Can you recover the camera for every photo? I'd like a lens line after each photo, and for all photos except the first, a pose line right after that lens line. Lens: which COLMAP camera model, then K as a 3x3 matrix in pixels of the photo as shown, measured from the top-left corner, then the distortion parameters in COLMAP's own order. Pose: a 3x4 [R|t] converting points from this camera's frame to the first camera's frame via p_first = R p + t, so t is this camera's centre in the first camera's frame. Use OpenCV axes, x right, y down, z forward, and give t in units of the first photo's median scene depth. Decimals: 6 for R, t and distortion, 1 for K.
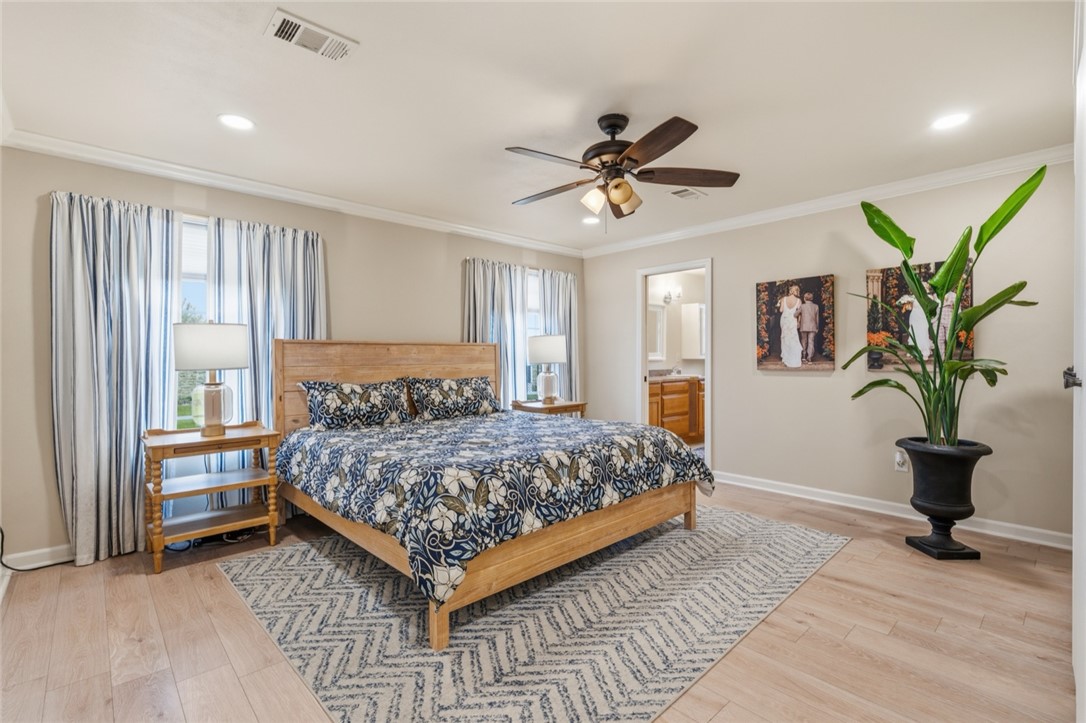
lens RADIAL K [[495.2, 0, 543.6], [0, 495.2, 362.7], [0, 0, 1]] dist [0.000380, -0.000041]
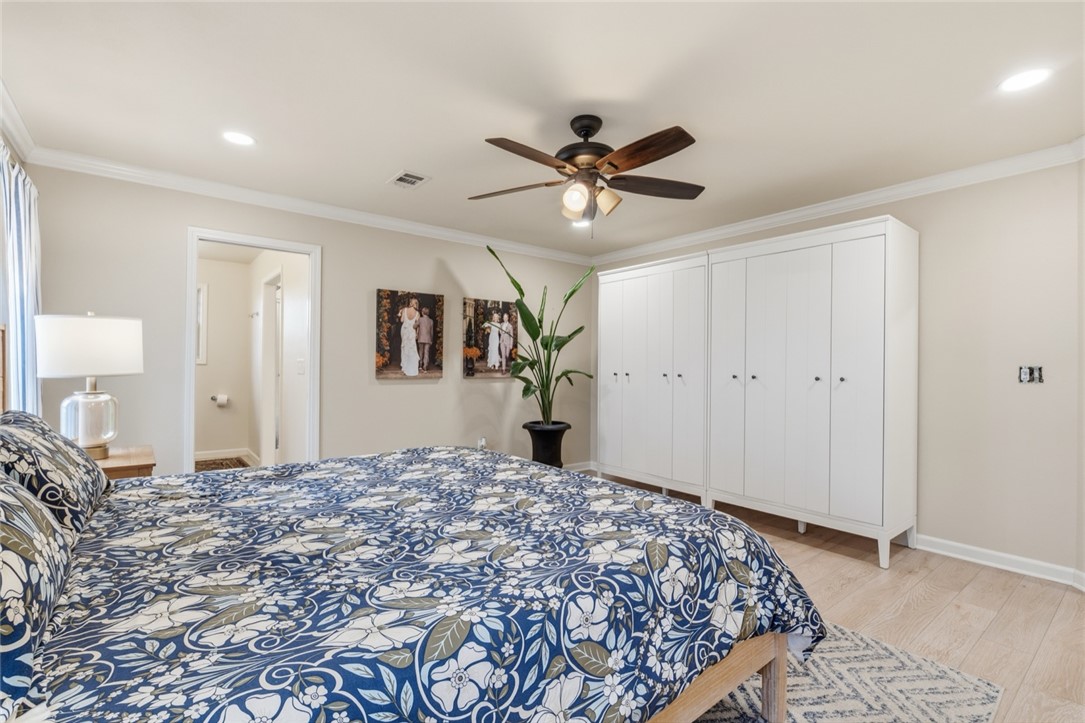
lens RADIAL K [[494.7, 0, 539.9], [0, 494.7, 362.8], [0, 0, 1]] dist [0.000380, -0.000041]
pose [[0.090048, 0.011228, 0.995874, -0.530223], [-0.000864, 0.999937, -0.011195, -0.007058], [-0.995937, 0.000147, 0.090052, 0.645424]]
